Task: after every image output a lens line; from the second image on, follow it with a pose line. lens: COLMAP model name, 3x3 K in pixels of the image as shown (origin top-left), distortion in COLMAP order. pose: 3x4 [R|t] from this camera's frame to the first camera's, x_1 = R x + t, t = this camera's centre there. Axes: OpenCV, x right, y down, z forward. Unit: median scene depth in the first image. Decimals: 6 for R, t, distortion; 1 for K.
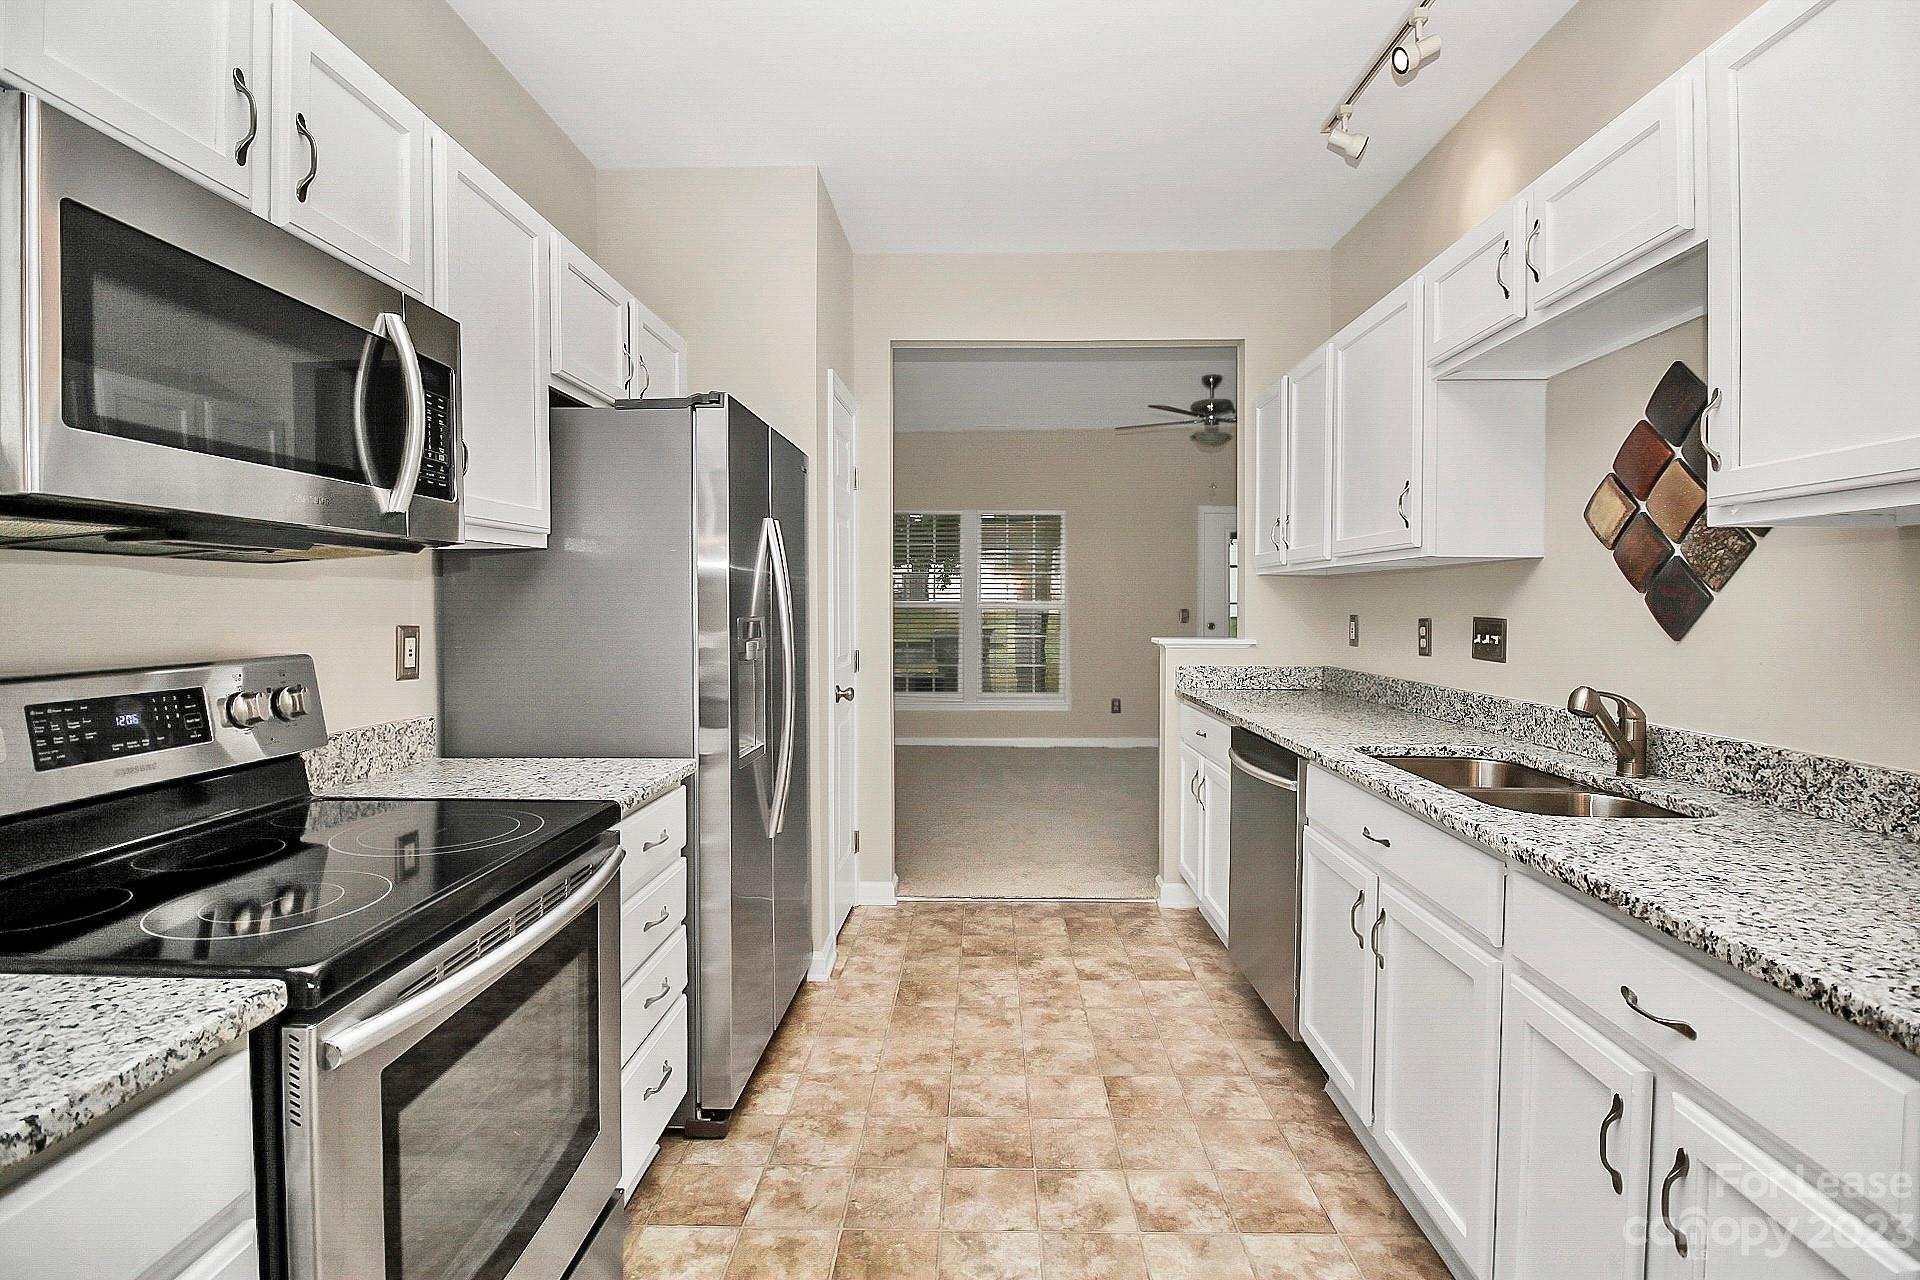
lens RADIAL K [[923.1, 0, 983.2], [0, 923.1, 608.1], [0, 0, 1]] dist [-0.015487, -0.006355]
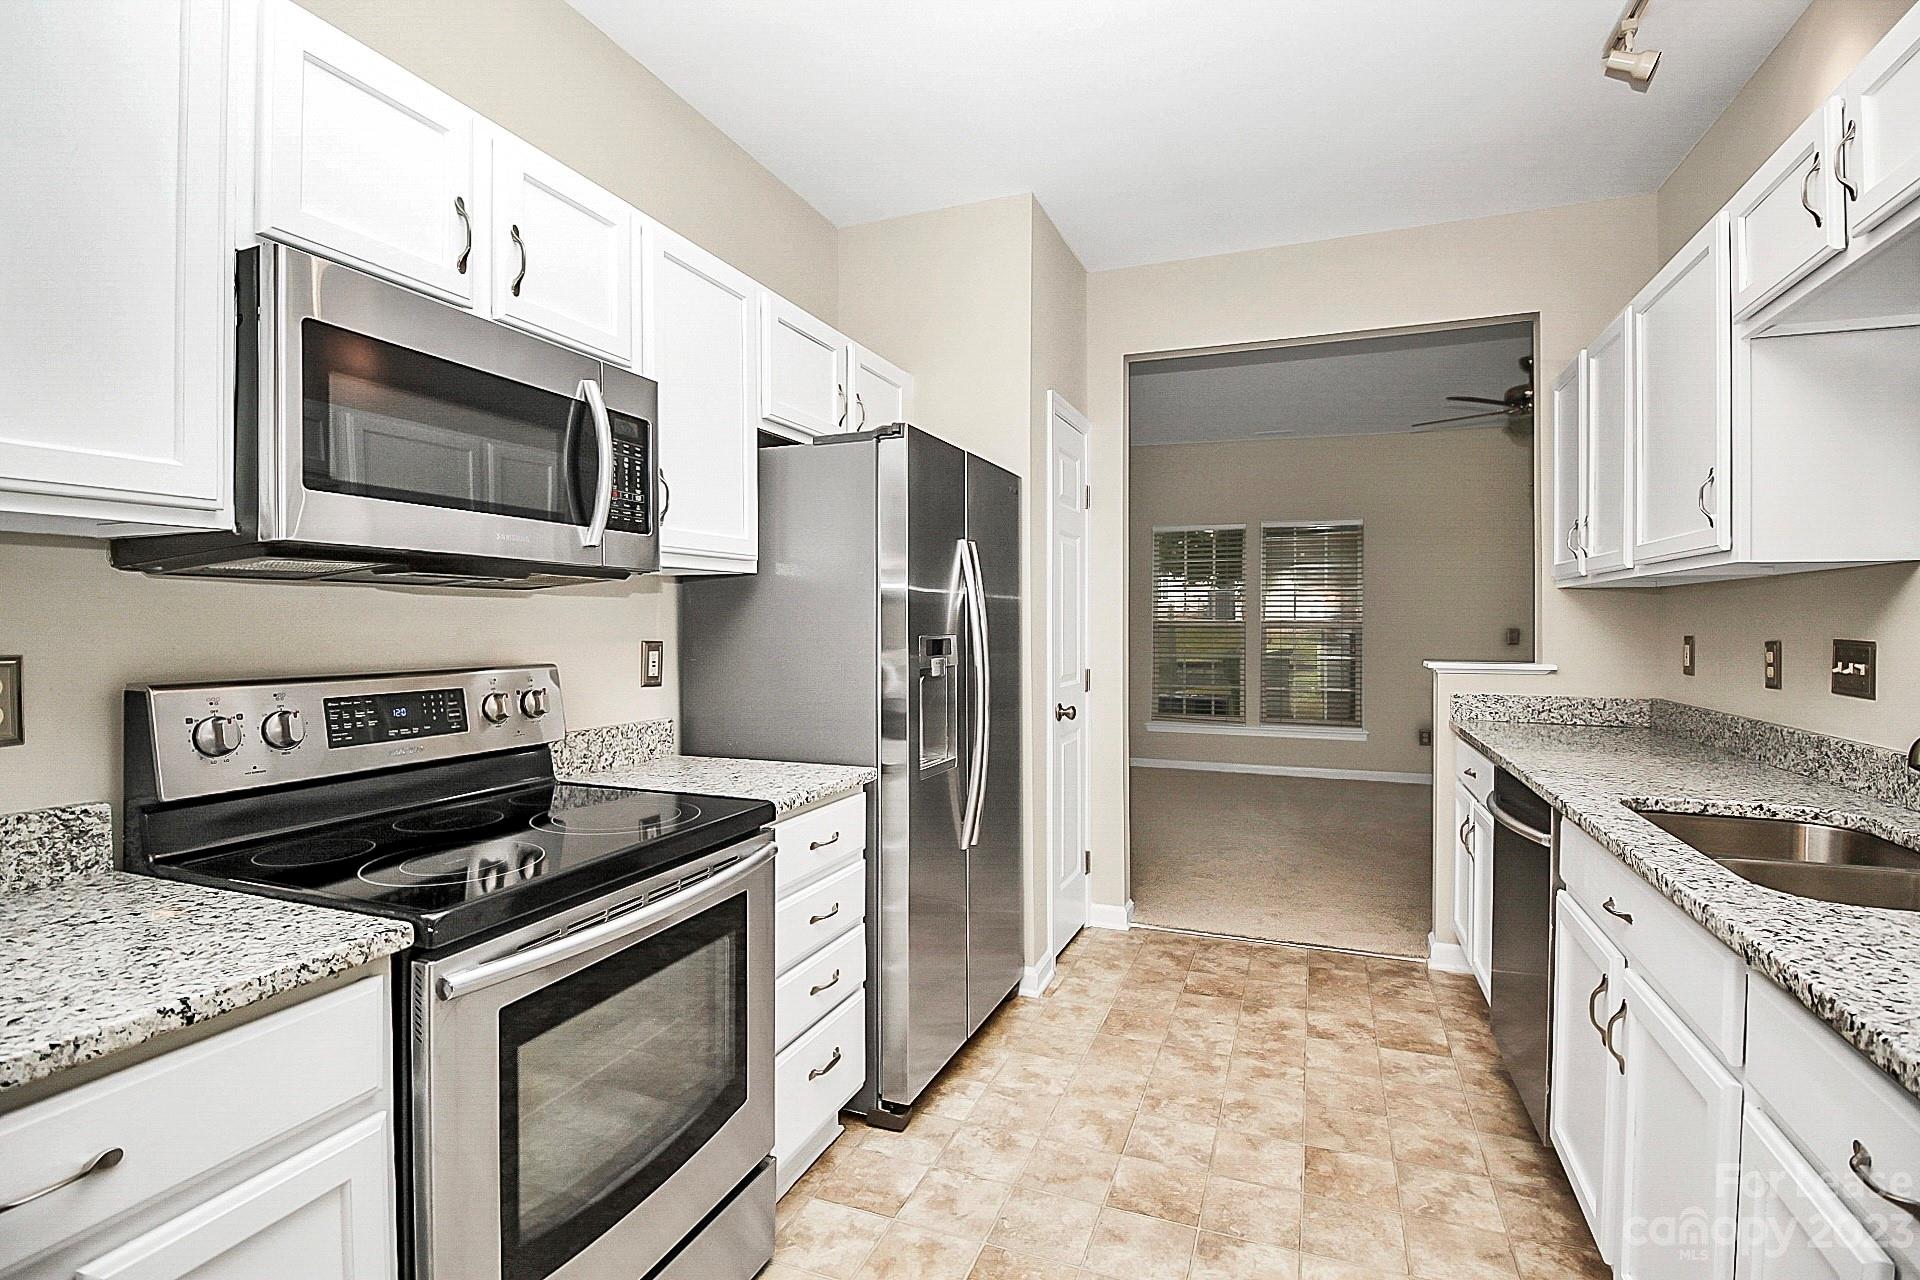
lens RADIAL K [[923.1, 0, 957.0], [0, 923.1, 615.9], [0, 0, 1]] dist [-0.015487, -0.006355]
pose [[0.933977, -0.002374, -0.357326, 0.159058], [-0.001916, 0.999930, -0.011650, 0.000041], [0.357329, 0.011565, 0.933907, 0.036056]]
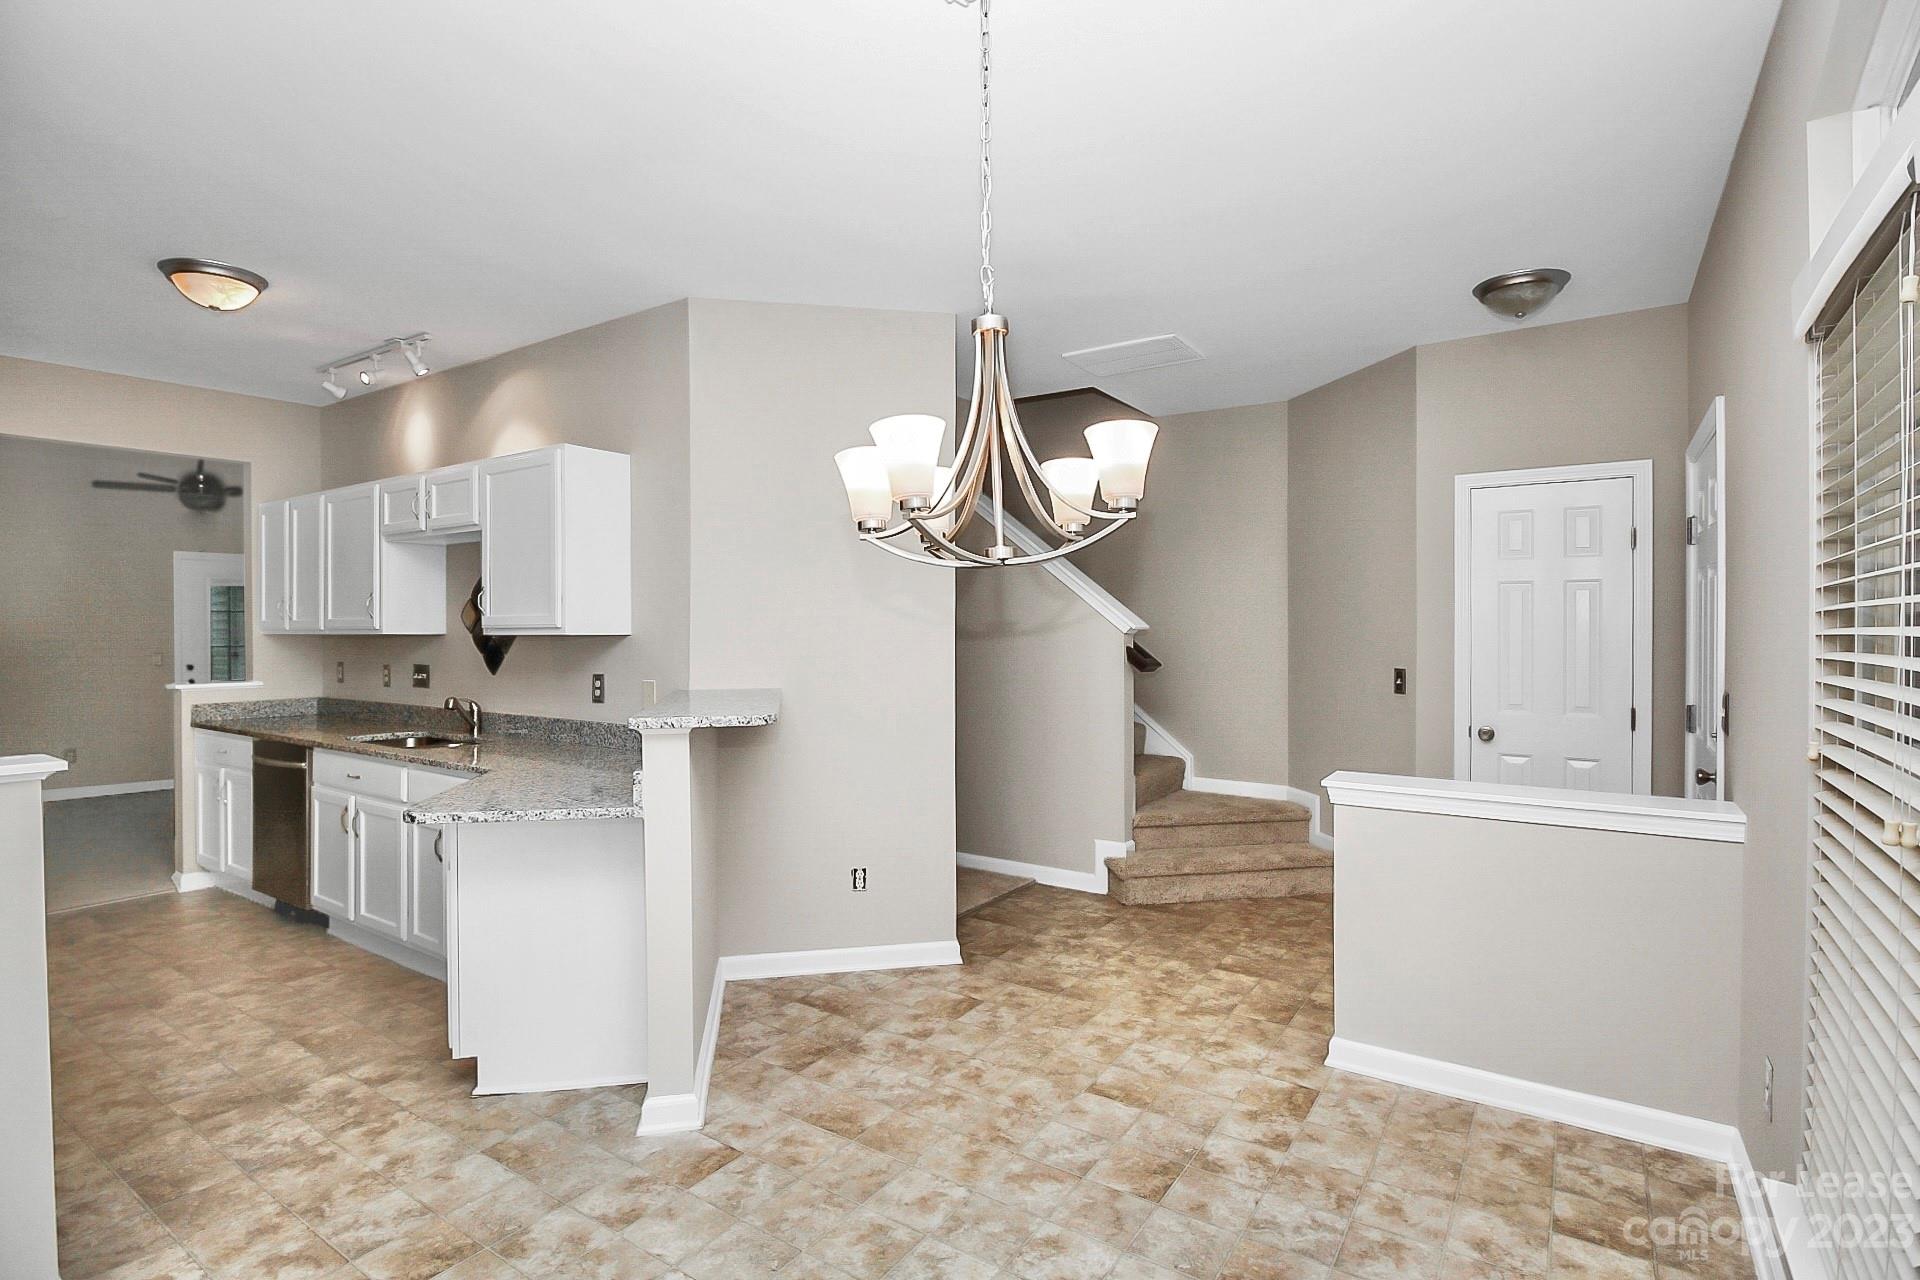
lens RADIAL K [[923.1, 0, 964.3], [0, 923.1, 622.9], [0, 0, 1]] dist [-0.015487, -0.006355]
pose [[0.558241, -0.003897, 0.829670, -0.482117], [0.014220, 0.999887, -0.004871, -0.063659], [-0.829557, 0.014517, 0.558234, -1.220802]]
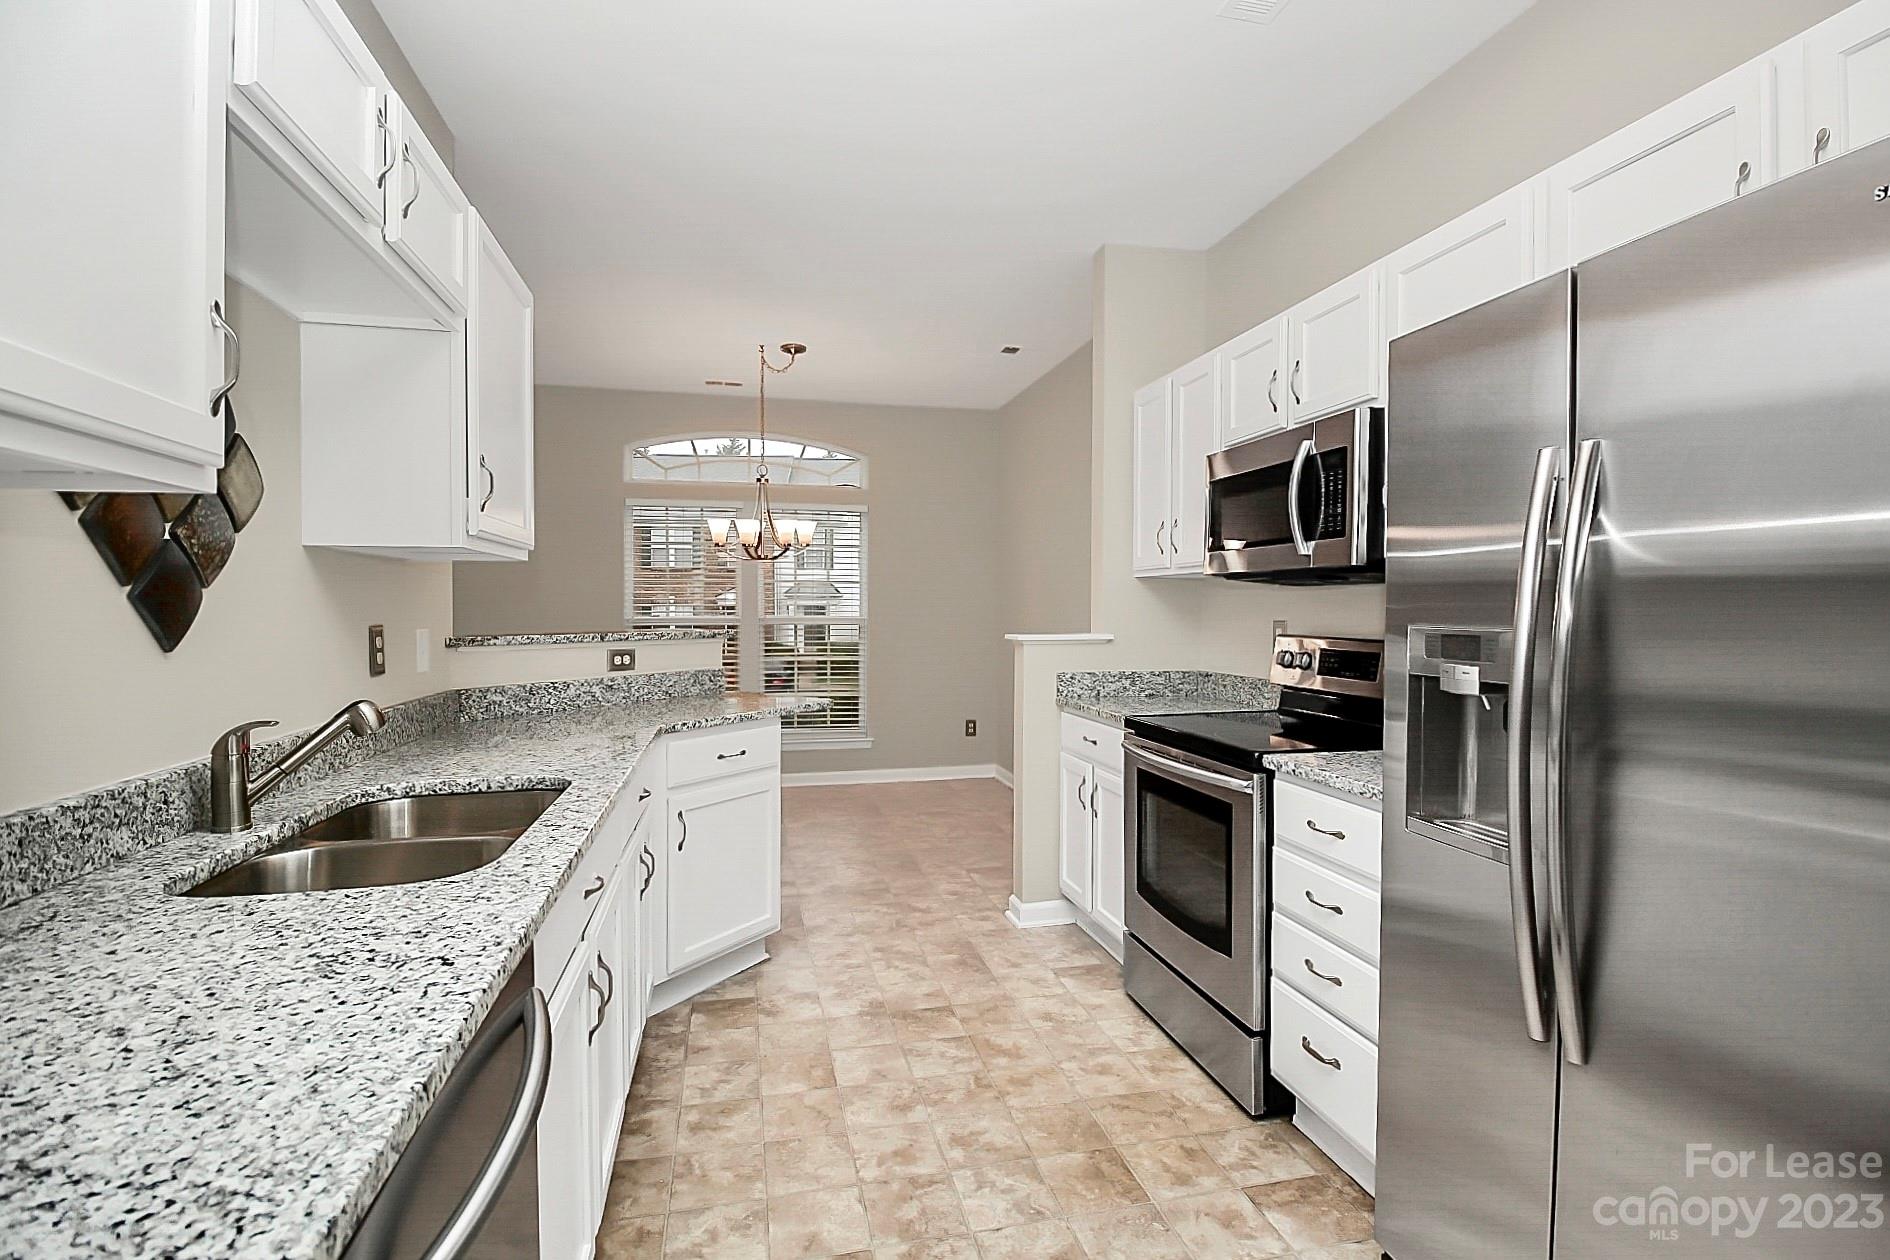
lens RADIAL K [[908.7, 0, 945.0], [0, 908.7, 613.9], [0, 0, 1]] dist [-0.015487, -0.006355]
pose [[-0.974335, -0.004910, -0.225049, 0.284488], [-0.007607, 0.999909, 0.011118, -0.010979], [0.224974, 0.012545, -0.974284, 2.342103]]
